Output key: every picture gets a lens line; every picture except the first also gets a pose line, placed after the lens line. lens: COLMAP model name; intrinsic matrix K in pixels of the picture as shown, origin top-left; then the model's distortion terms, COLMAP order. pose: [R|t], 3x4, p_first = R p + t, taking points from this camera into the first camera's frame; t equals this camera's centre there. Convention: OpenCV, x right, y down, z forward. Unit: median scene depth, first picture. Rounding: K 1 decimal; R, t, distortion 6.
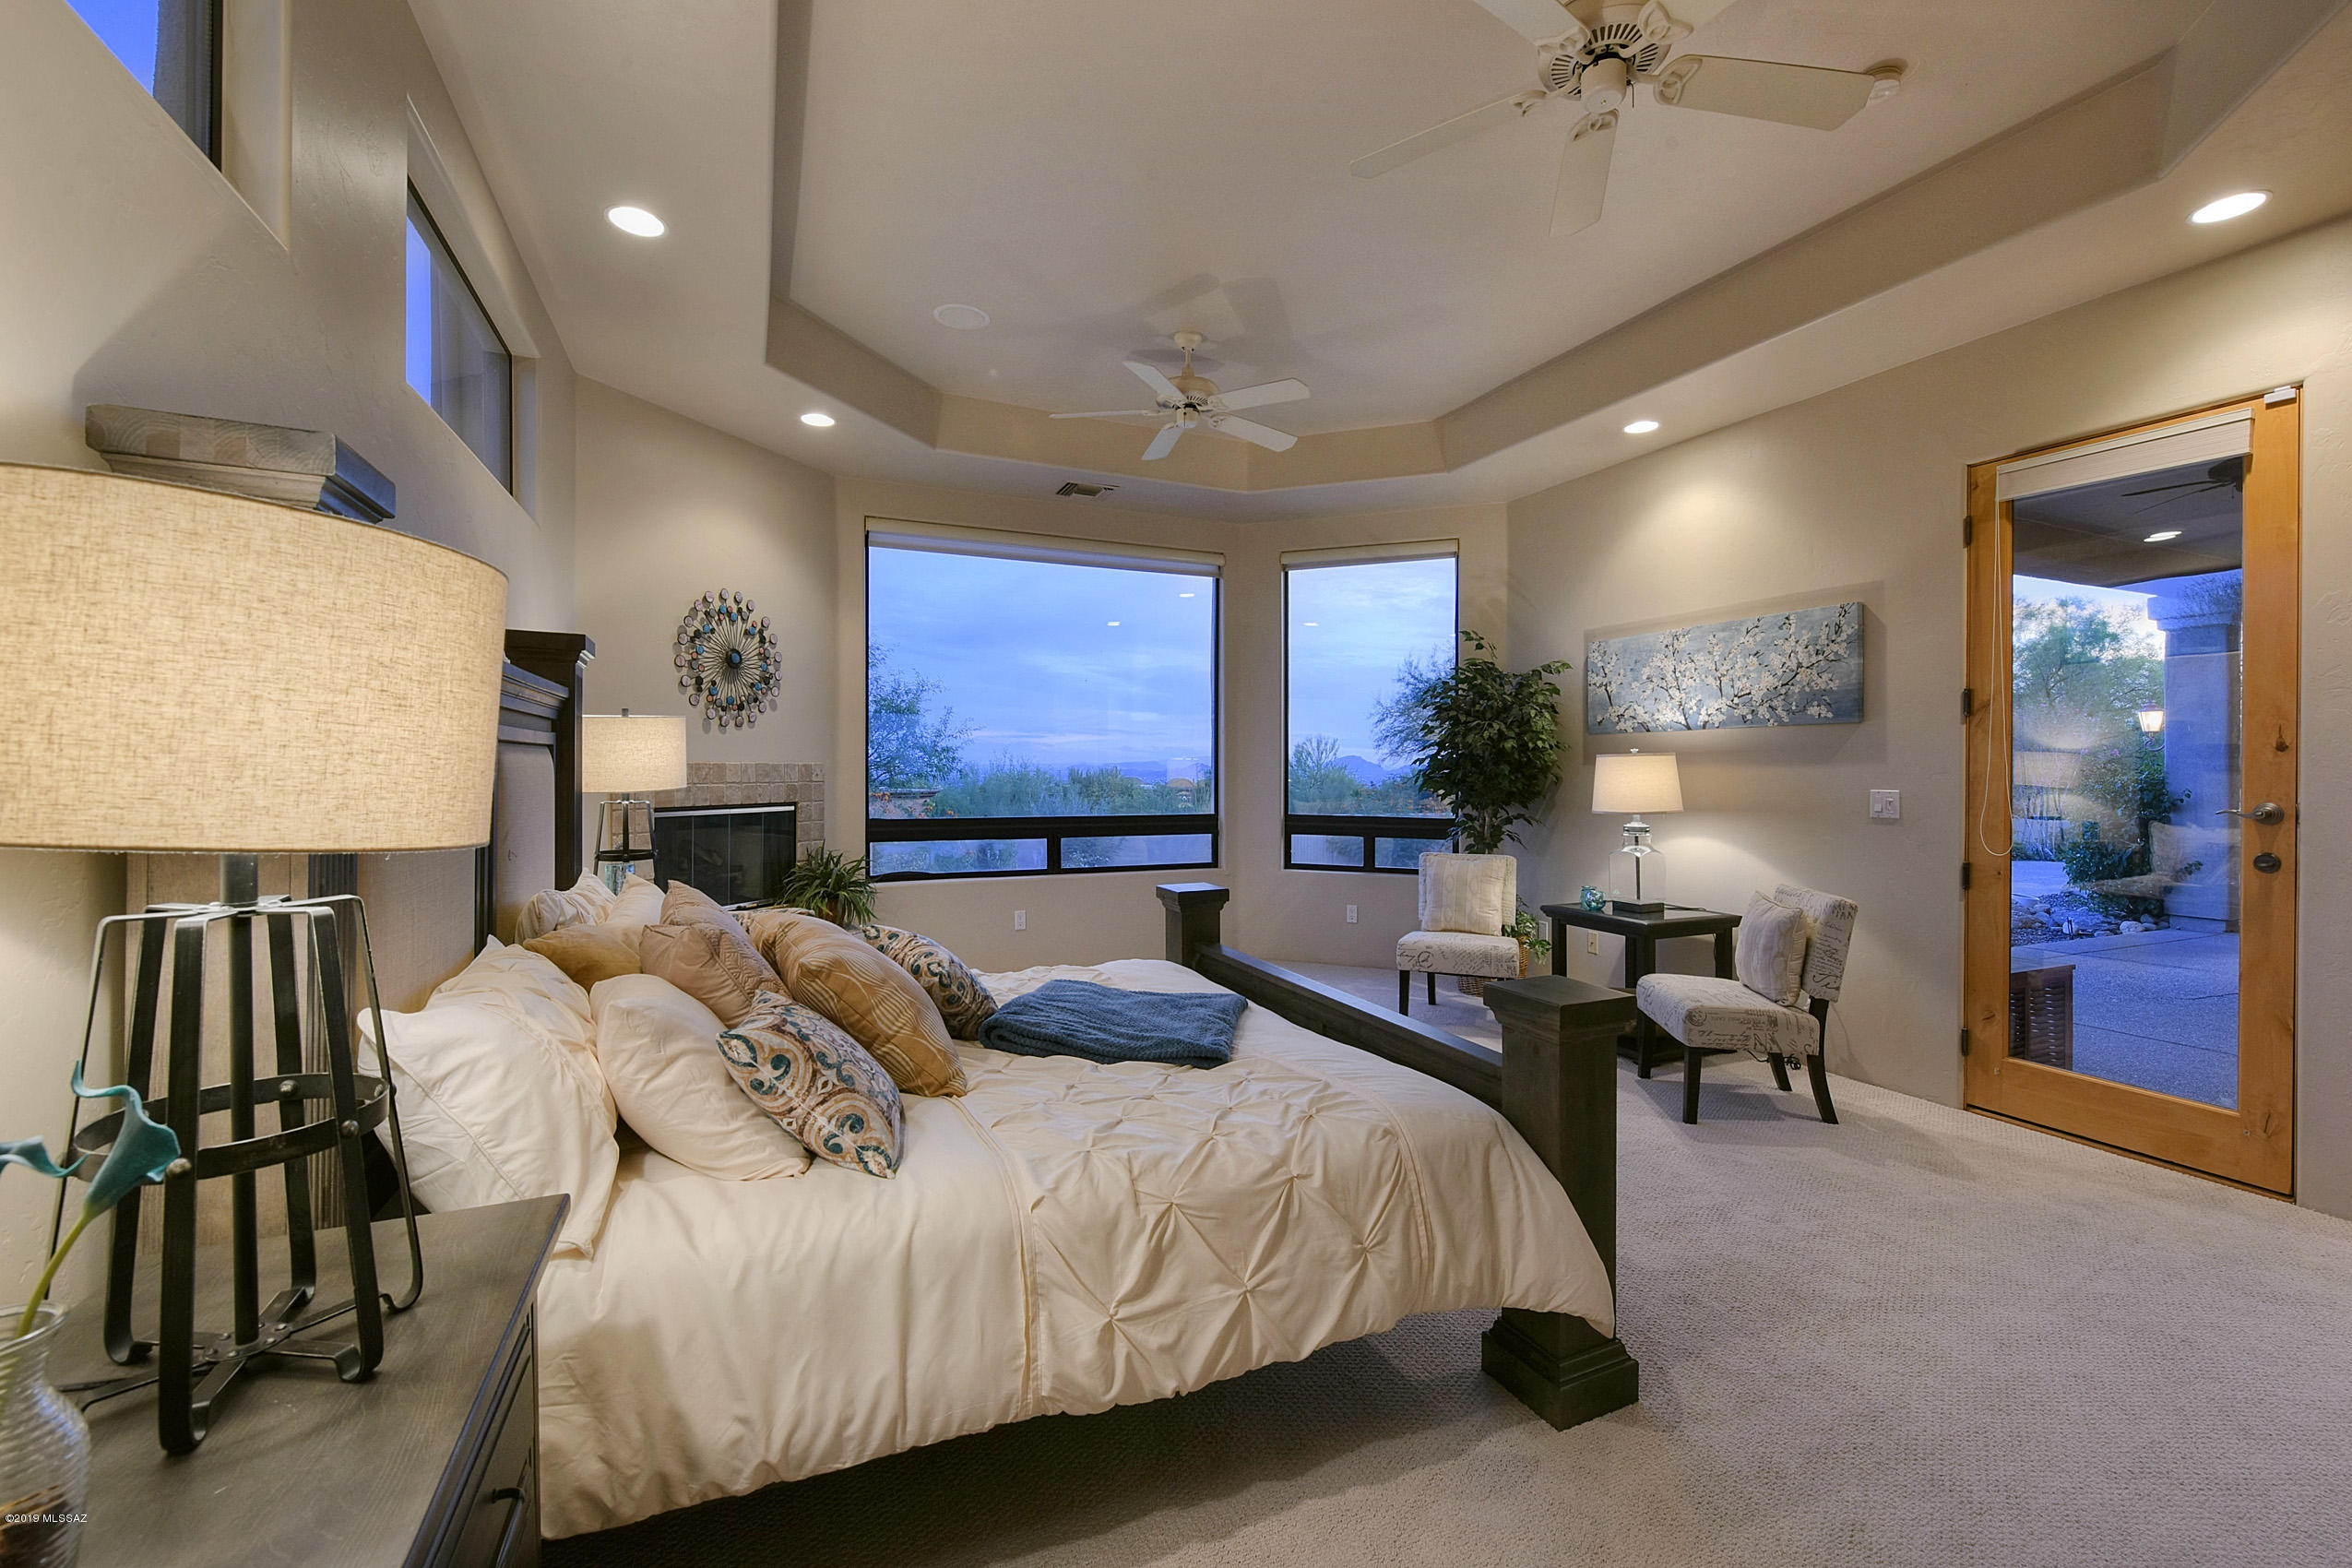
lens RADIAL K [[1024.5, 0, 1166.9], [0, 1024.5, 775.6], [0, 0, 1]] dist [-0.001871, -0.000013]
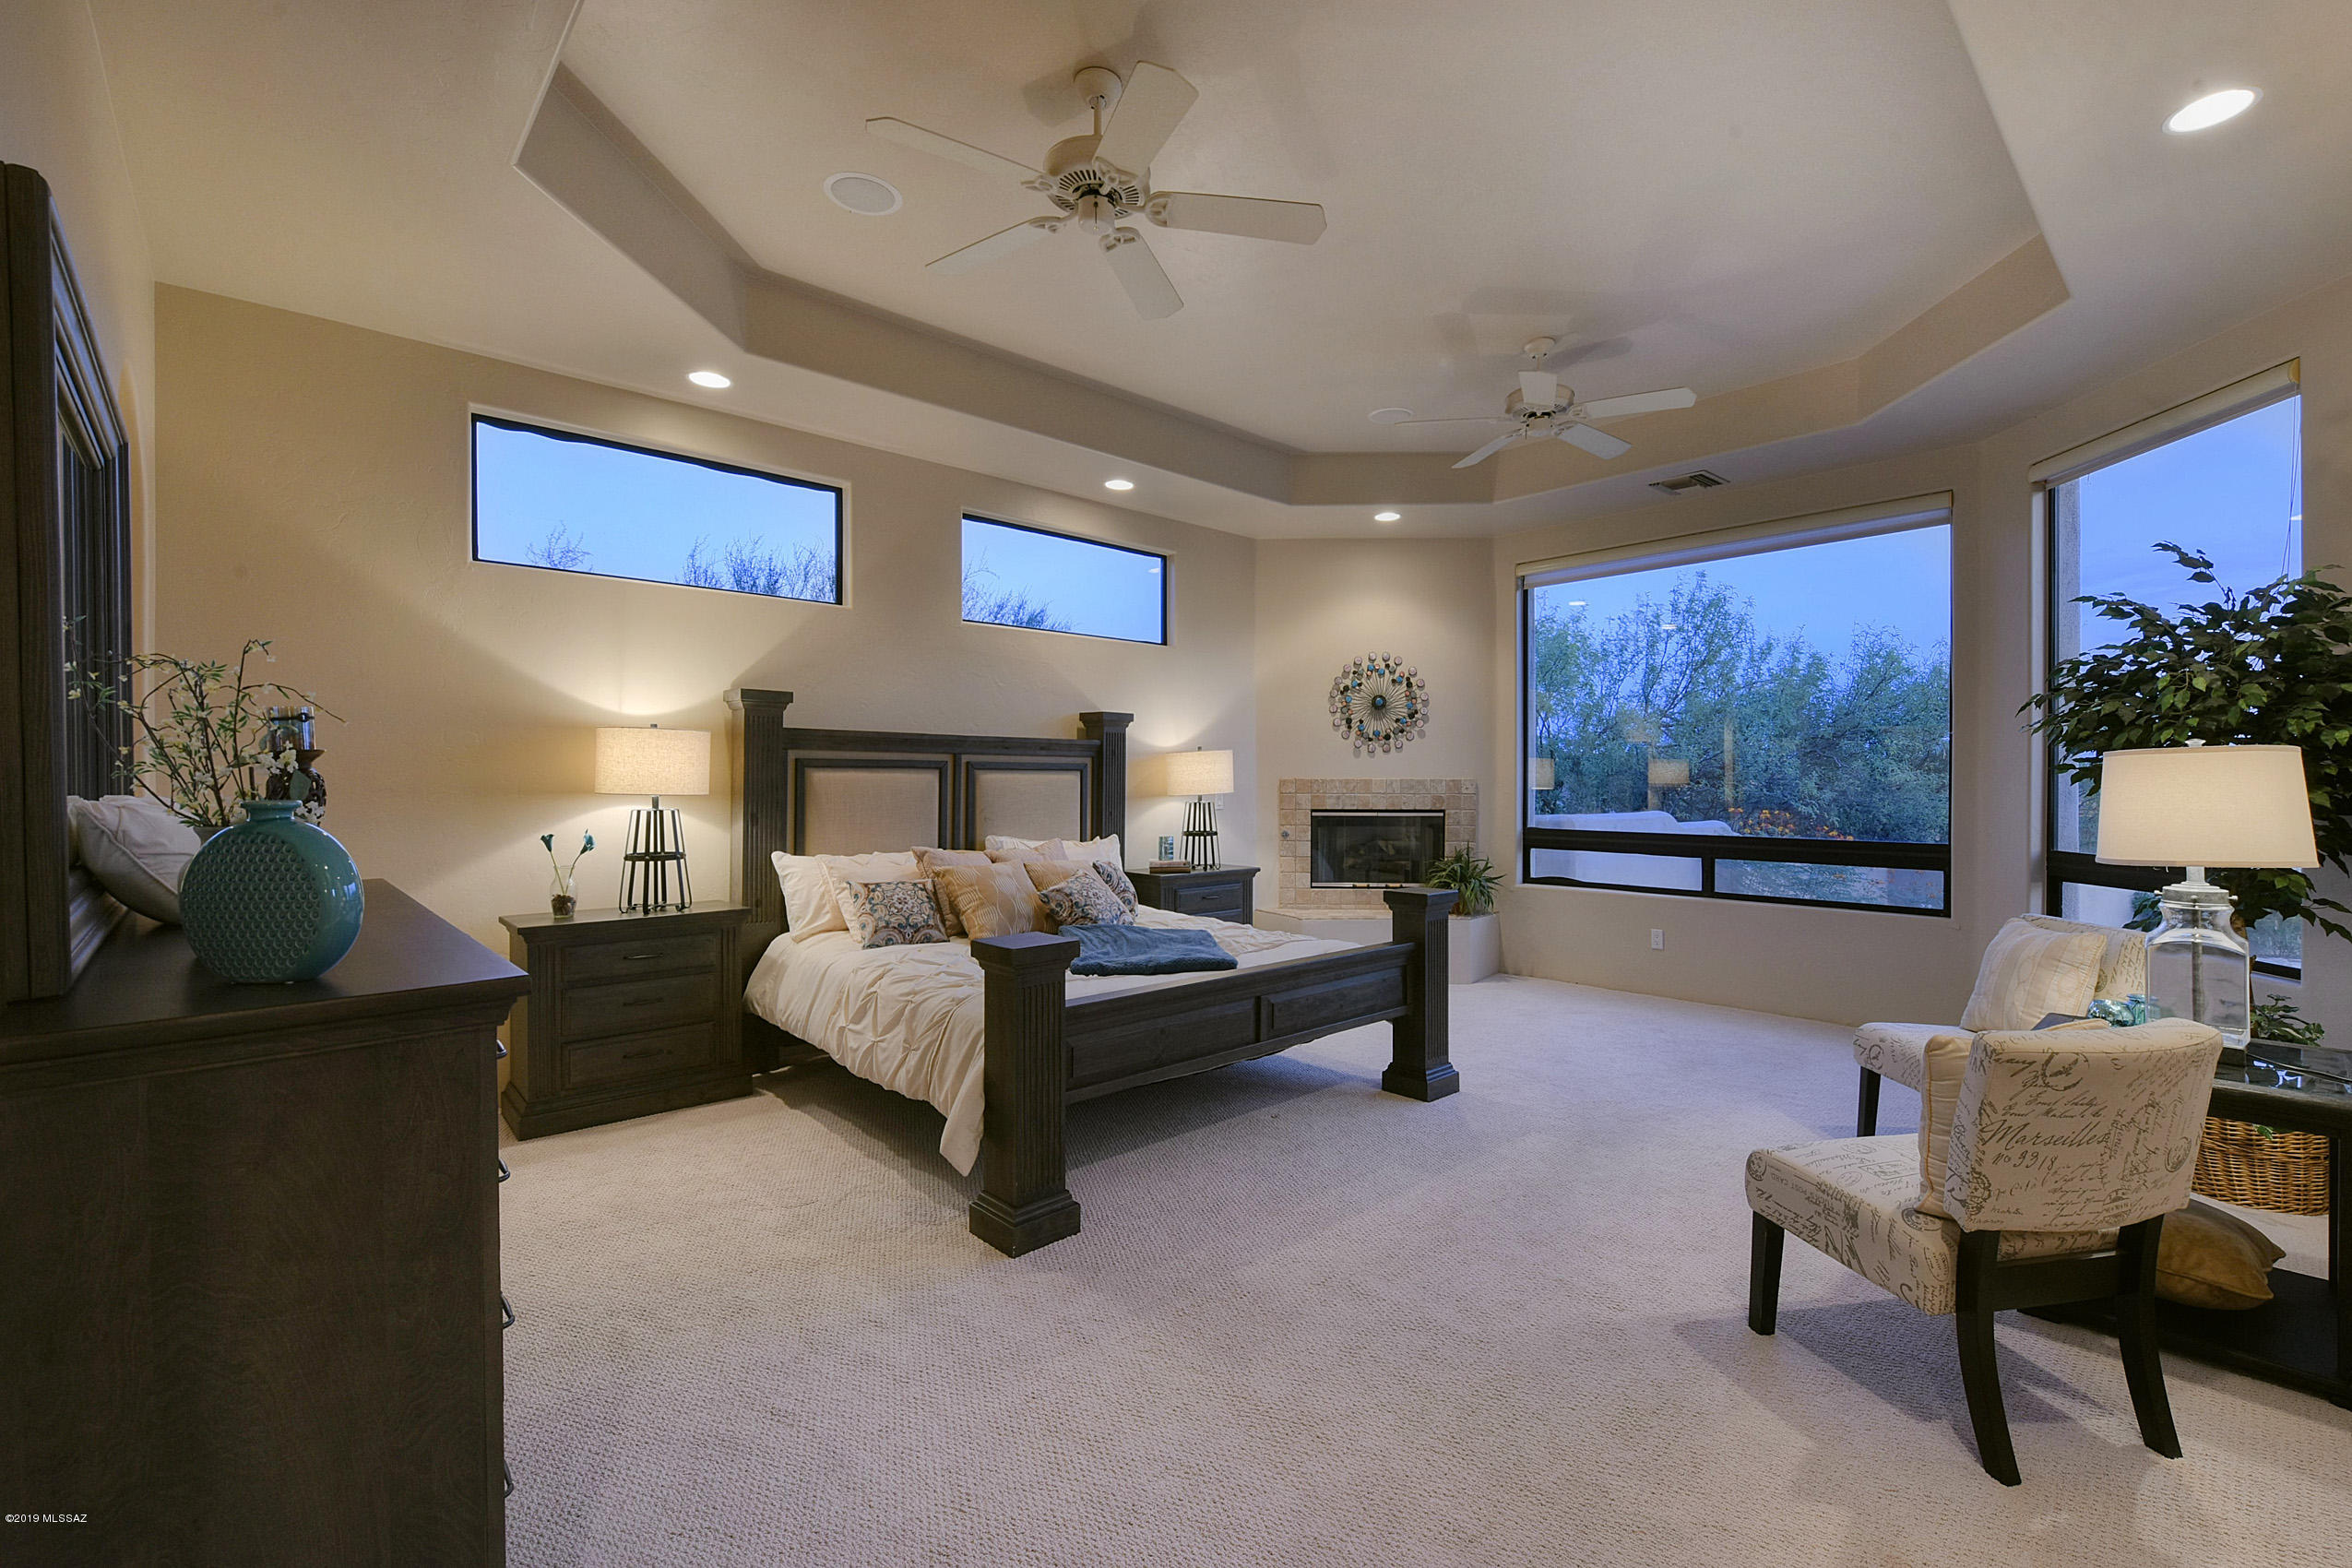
lens RADIAL K [[961.1, 0, 1164.3], [0, 961.1, 782.4], [0, 0, 1]] dist [-0.003978, -0.000782]
pose [[0.307006, -0.003408, -0.951701, 0.693651], [-0.009150, 0.999937, -0.006532, 0.003353], [0.951664, 0.010713, 0.306956, 0.329931]]
